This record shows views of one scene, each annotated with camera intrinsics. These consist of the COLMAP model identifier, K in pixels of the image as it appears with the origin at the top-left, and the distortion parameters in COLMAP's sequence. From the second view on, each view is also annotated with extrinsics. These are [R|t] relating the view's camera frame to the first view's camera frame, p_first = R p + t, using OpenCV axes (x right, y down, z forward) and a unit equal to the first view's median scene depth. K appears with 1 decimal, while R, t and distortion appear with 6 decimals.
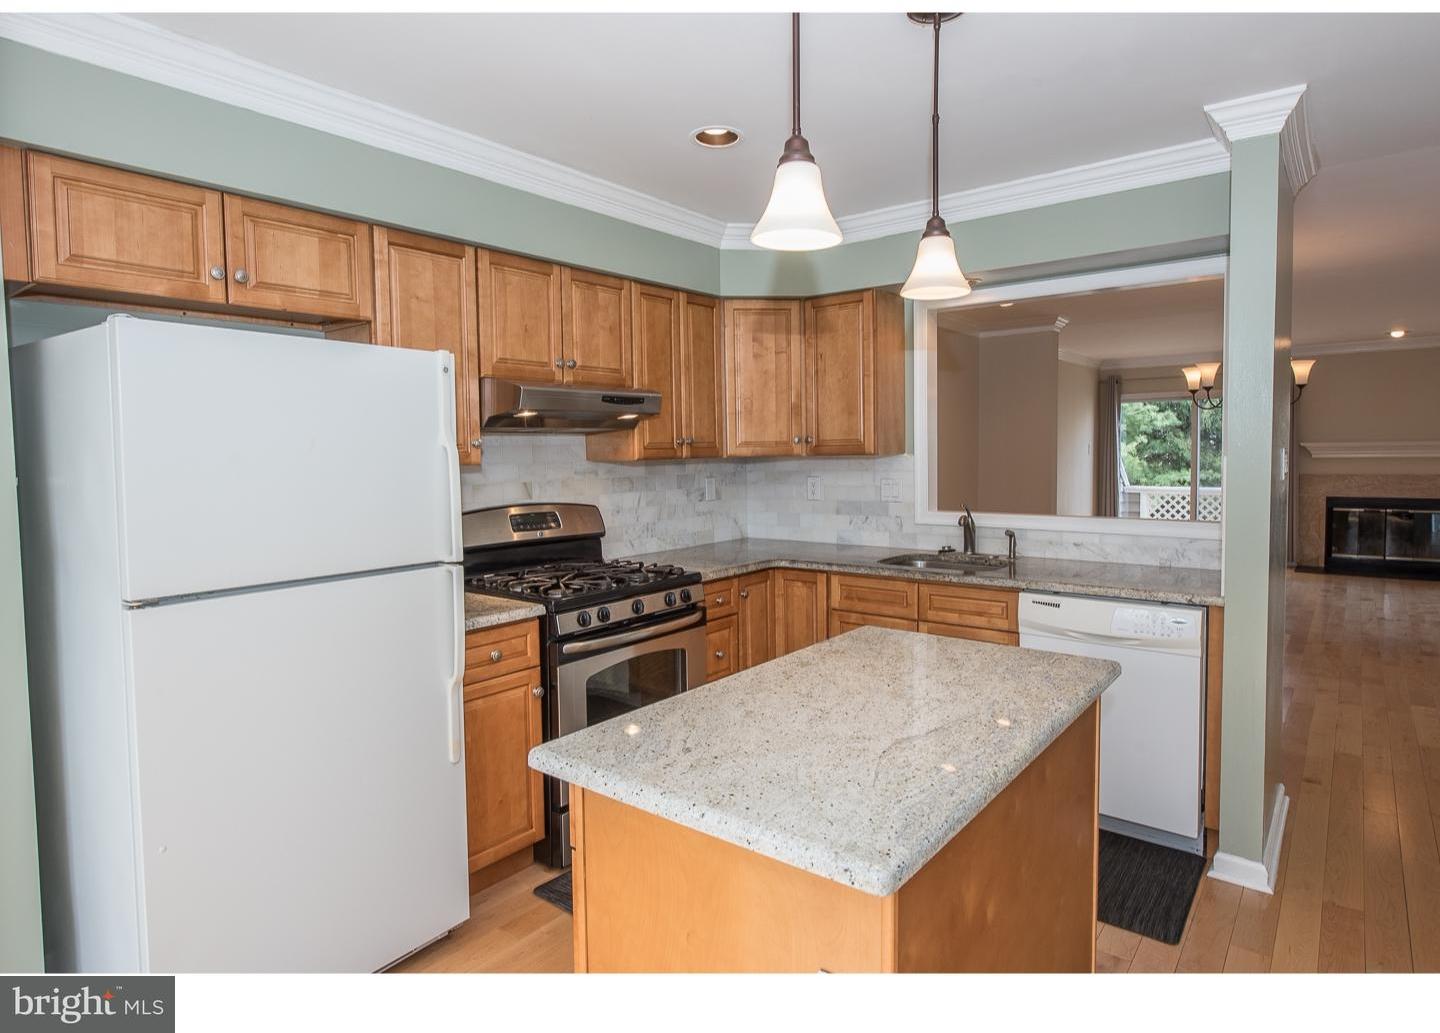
lens RADIAL K [[809.4, 0, 720.8], [0, 809.4, 487.6], [0, 0, 1]] dist [-0.000932, -0.000141]
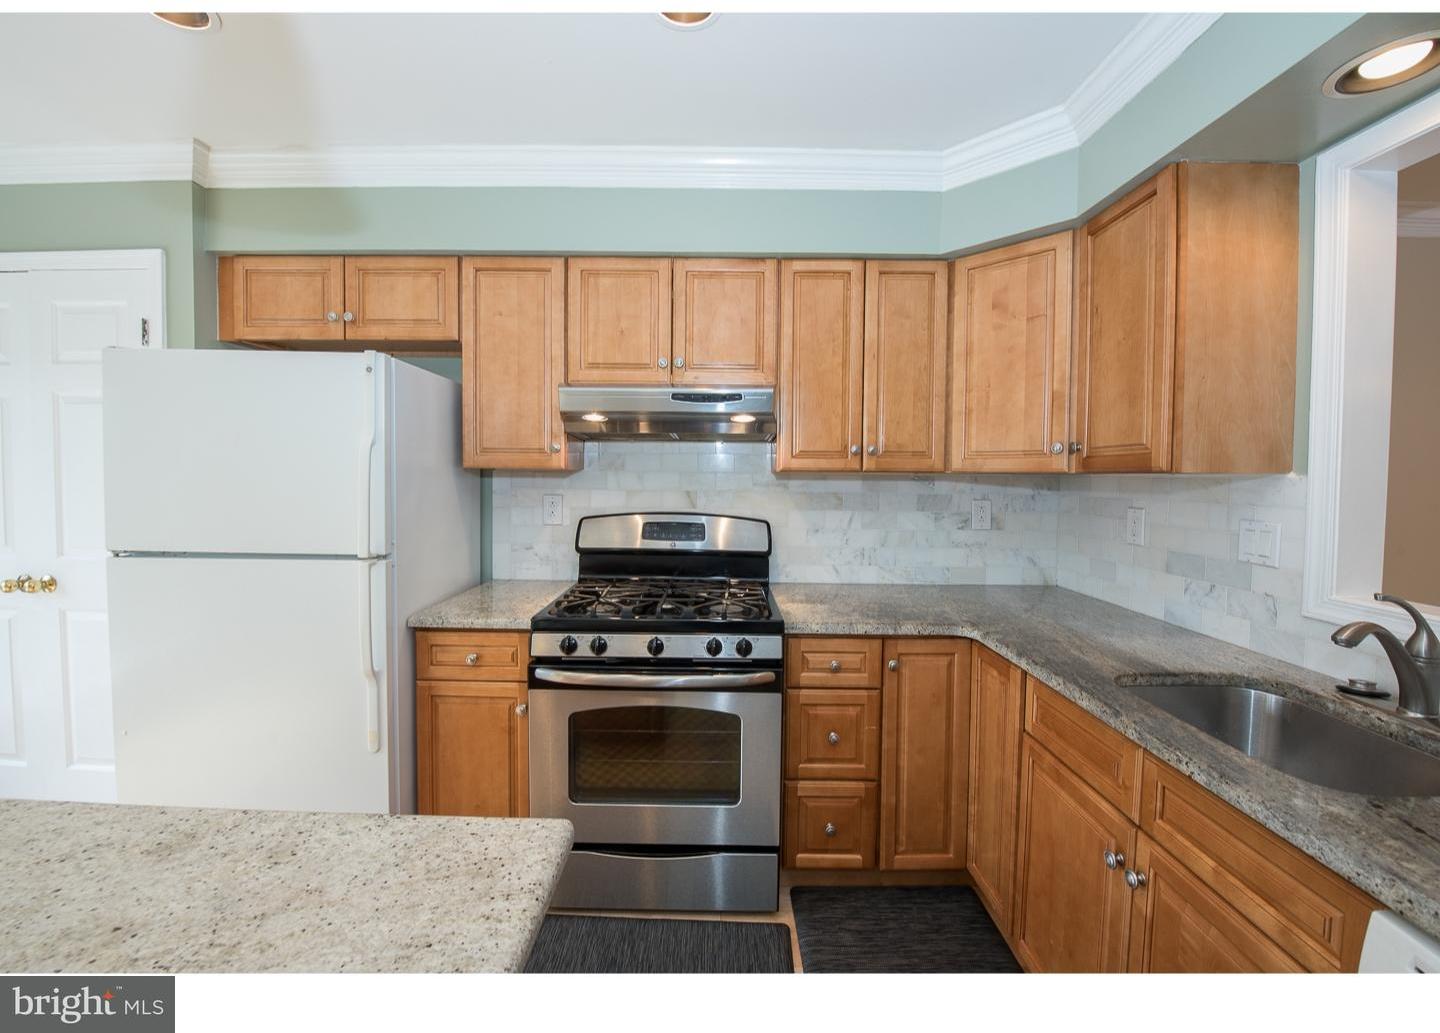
lens RADIAL K [[572.8, 0, 720.1], [0, 572.8, 493.3], [0, 0, 1]] dist [-0.017720, -0.000005]
pose [[0.622077, 0.049375, -0.781398, 0.296717], [-0.057661, 0.998189, 0.017169, -0.016052], [0.780830, 0.034376, 0.623797, 0.531326]]
